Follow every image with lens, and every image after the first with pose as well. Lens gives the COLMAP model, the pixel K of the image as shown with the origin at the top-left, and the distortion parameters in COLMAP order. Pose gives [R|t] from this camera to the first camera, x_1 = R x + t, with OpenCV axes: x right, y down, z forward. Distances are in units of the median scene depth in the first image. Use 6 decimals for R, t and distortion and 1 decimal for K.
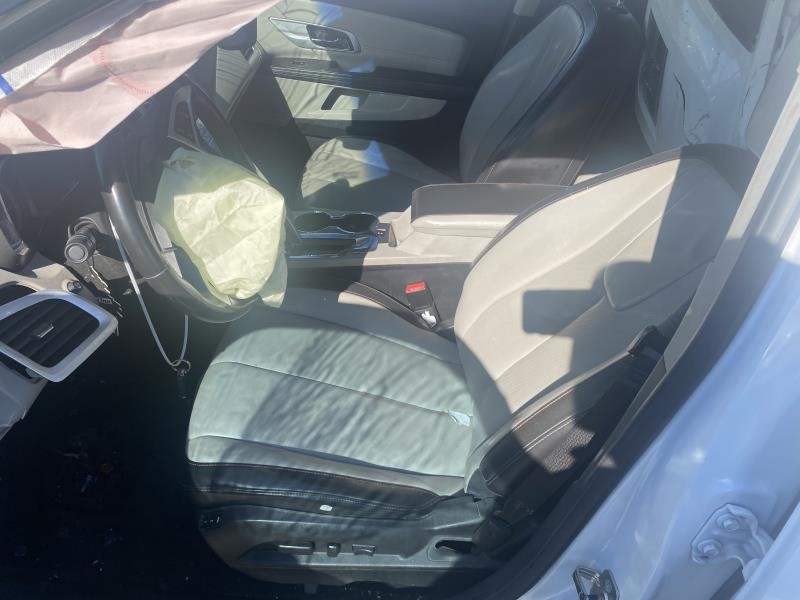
lens RADIAL K [[607.1, 0, 400.0], [0, 607.1, 300.0], [0, 0, 1]] dist [-0.005196, -0.011349]
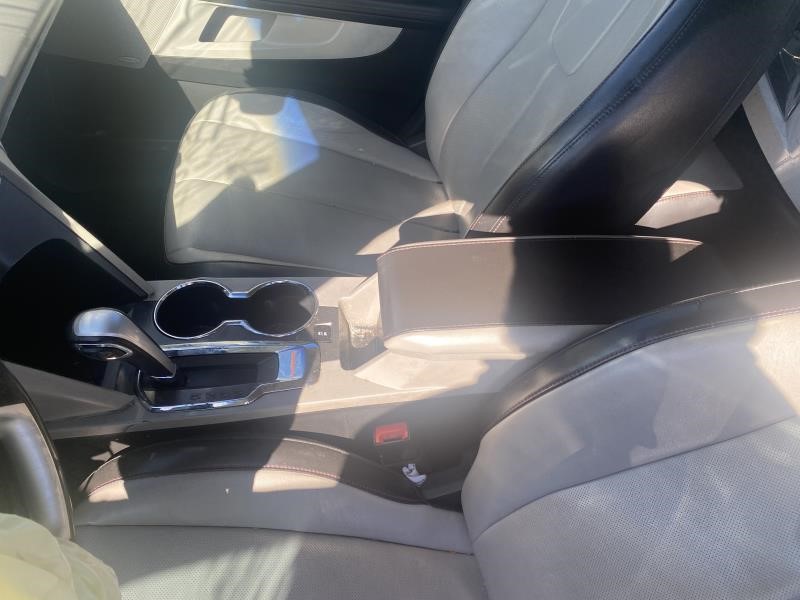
lens RADIAL K [[607.1, 0, 400.0], [0, 607.1, 300.0], [0, 0, 1]] dist [-0.005196, -0.011349]
pose [[0.990066, -0.055313, 0.129266, -0.024096], [0.029546, 0.980687, 0.193337, -0.179512], [-0.137463, -0.187597, 0.972580, 0.346140]]
